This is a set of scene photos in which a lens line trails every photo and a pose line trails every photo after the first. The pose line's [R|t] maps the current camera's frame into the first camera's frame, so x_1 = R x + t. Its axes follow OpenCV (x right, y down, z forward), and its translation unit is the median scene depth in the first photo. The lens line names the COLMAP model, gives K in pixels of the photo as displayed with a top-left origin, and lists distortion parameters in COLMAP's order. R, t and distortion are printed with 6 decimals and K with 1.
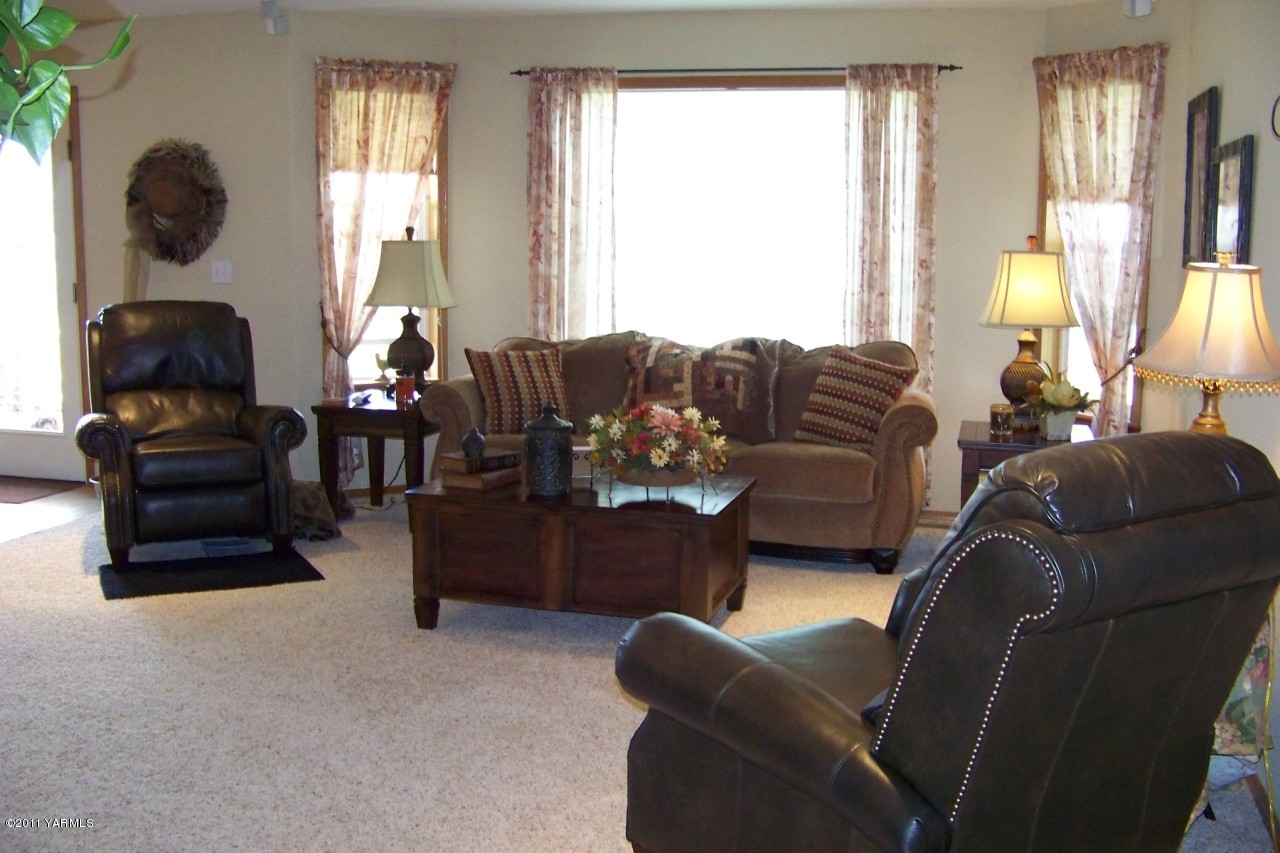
lens RADIAL K [[1329.8, 0, 640.6], [0, 1329.8, 444.1], [0, 0, 1]] dist [-0.263544, 0.252988]
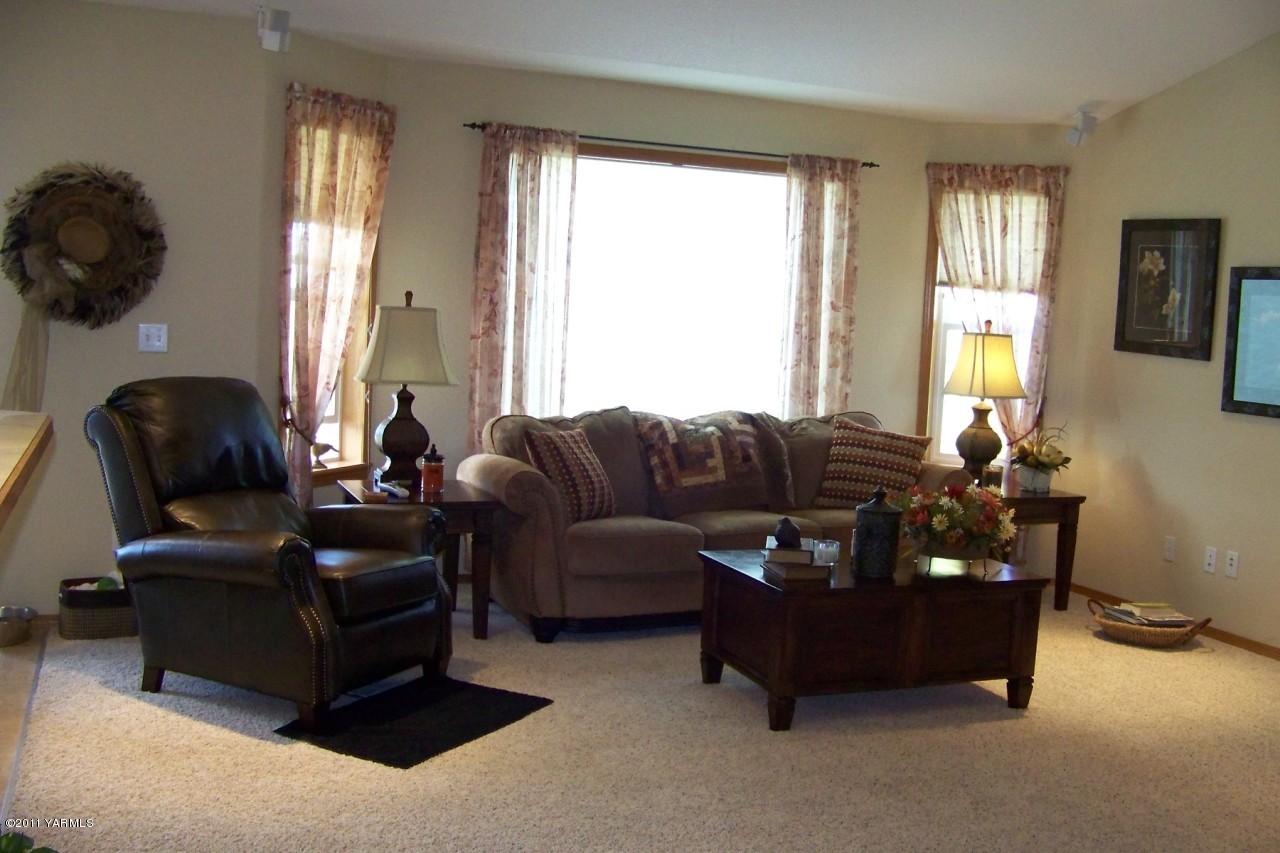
lens RADIAL K [[1329.8, 0, 640.6], [0, 1329.8, 444.1], [0, 0, 1]] dist [-0.263544, 0.252988]
pose [[0.802107, -0.036763, 0.596048, -0.592323], [0.055440, 0.998377, -0.013028, -0.044810], [-0.594602, 0.043495, 0.802843, 0.211554]]
